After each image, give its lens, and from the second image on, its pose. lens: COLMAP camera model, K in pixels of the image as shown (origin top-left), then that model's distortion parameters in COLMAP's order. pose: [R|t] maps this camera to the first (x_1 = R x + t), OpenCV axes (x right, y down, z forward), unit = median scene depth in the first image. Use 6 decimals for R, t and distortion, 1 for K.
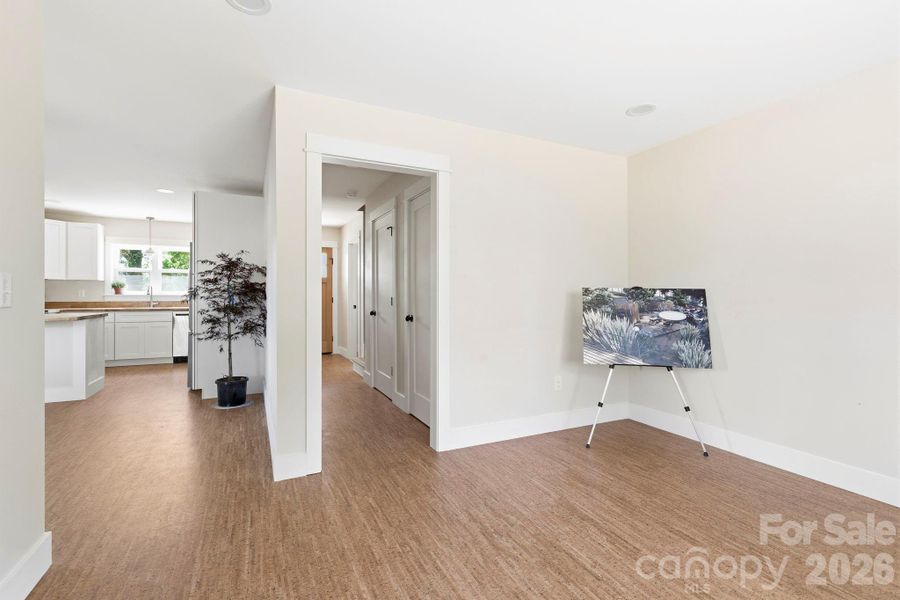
lens RADIAL K [[405.9, 0, 446.3], [0, 405.9, 294.4], [0, 0, 1]] dist [-0.001138, -0.000090]
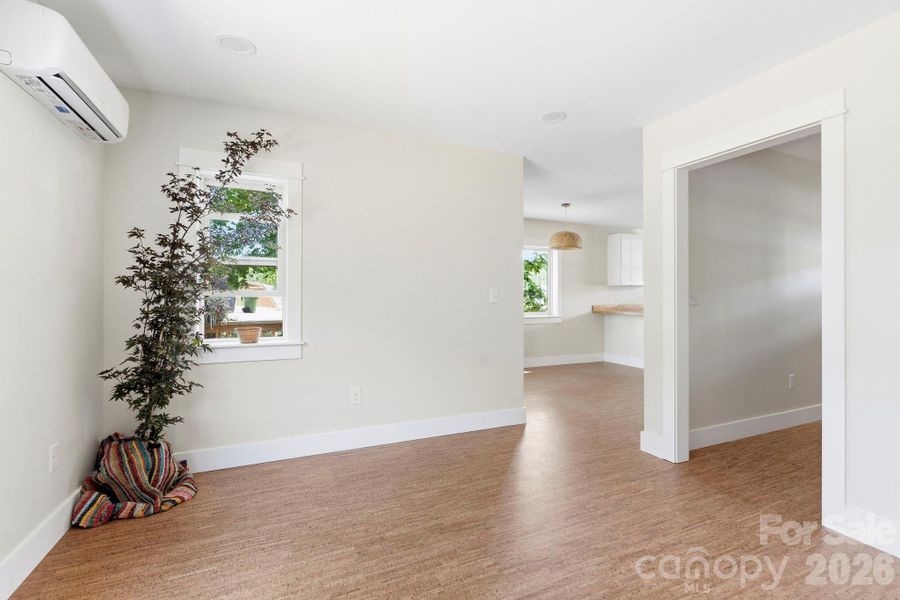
lens RADIAL K [[405.9, 0, 446.3], [0, 405.9, 294.4], [0, 0, 1]] dist [-0.001138, -0.000090]
pose [[-0.028152, -0.002356, -0.999601, 0.881282], [-0.001611, 0.999996, -0.002312, -0.006001], [0.999602, 0.001545, -0.028156, 0.475683]]
